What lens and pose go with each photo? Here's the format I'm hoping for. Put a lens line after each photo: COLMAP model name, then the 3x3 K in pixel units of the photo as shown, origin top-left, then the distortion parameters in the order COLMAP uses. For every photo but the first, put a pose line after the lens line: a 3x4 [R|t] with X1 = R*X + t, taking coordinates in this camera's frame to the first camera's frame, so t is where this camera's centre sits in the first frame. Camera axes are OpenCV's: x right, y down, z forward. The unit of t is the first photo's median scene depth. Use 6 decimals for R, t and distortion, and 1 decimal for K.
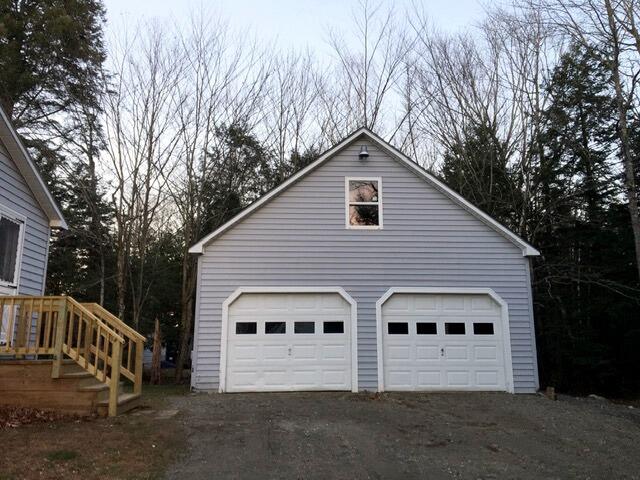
lens RADIAL K [[557.3, 0, 320.0], [0, 557.3, 240.0], [0, 0, 1]] dist [0.092252, -0.131179]
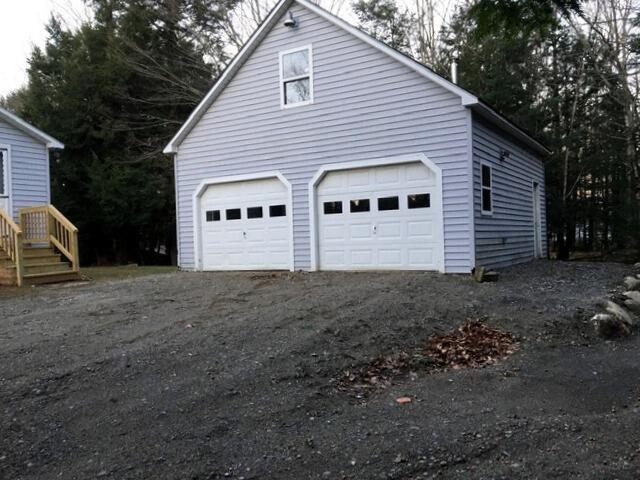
lens RADIAL K [[542.1, 0, 320.0], [0, 542.1, 240.0], [0, 0, 1]] dist [0.096287, 0.002163]
pose [[0.827115, -0.024882, -0.561482, 0.648657], [0.154354, 0.970662, 0.184362, 0.037204], [0.540422, -0.239155, 0.806690, 0.227661]]
